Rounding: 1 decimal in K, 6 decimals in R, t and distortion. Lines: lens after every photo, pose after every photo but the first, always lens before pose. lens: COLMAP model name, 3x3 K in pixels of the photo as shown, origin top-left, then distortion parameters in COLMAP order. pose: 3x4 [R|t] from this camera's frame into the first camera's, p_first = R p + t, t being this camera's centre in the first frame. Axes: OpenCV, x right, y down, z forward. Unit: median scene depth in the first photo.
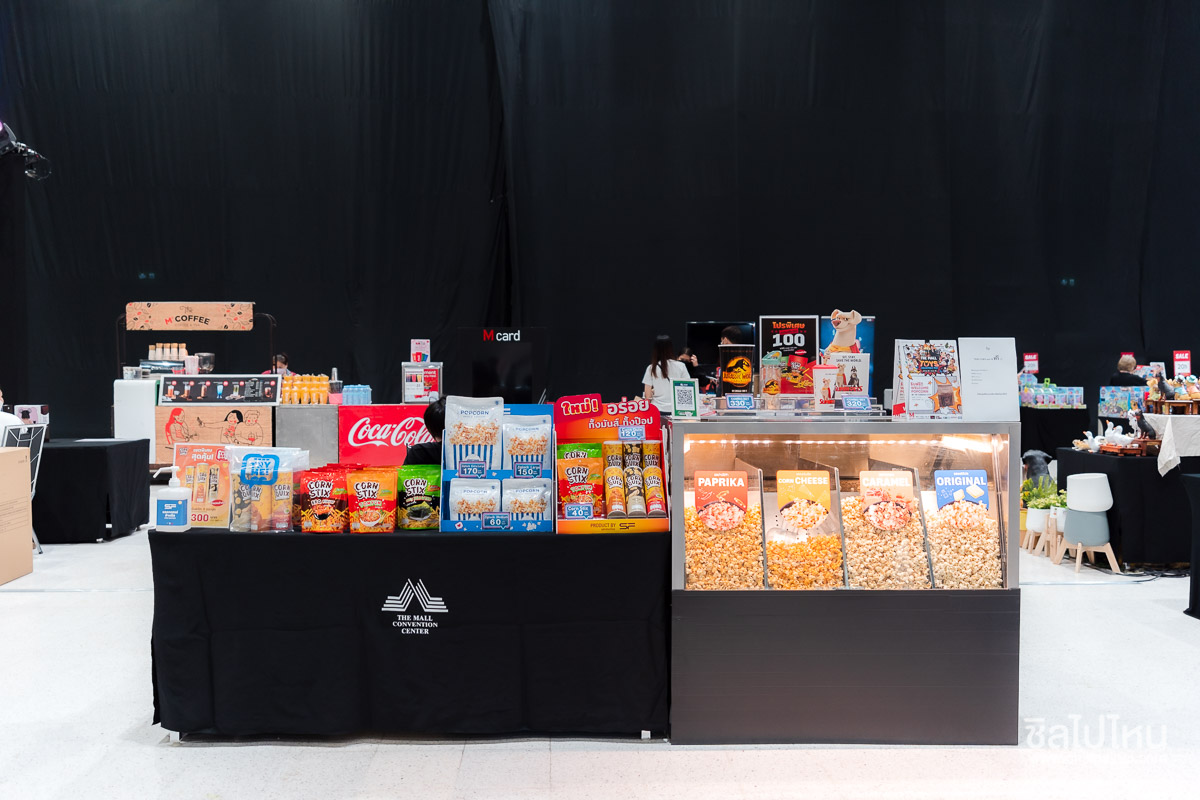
lens RADIAL K [[965.4, 0, 599.4], [0, 965.4, 399.6], [0, 0, 1]] dist [-0.001620, -0.000207]
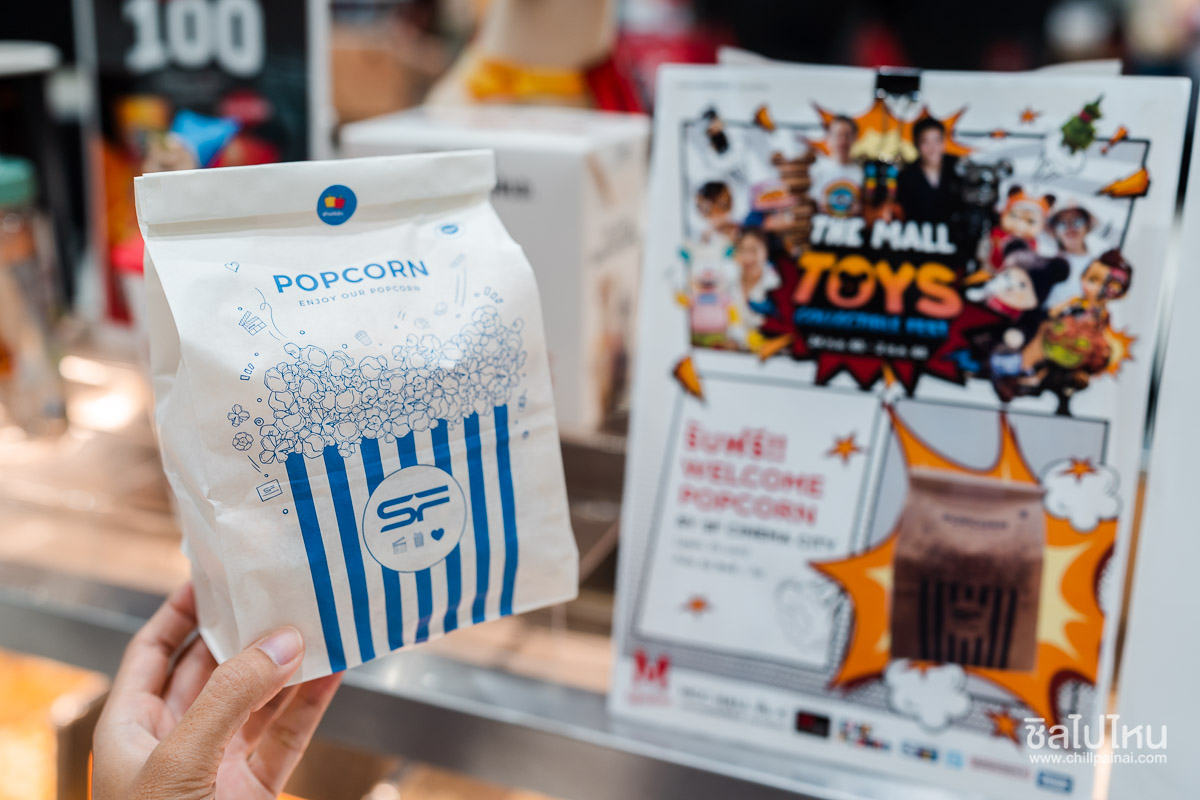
lens RADIAL K [[1238.0, 0, 600.8], [0, 1238.0, 399.4], [0, 0, 1]] dist [0.003789, 0.000000]
pose [[0.866868, 0.156850, -0.473221, 0.386053], [0.004540, 0.946695, 0.322101, -0.072566], [0.498517, -0.281367, 0.819947, 0.855608]]
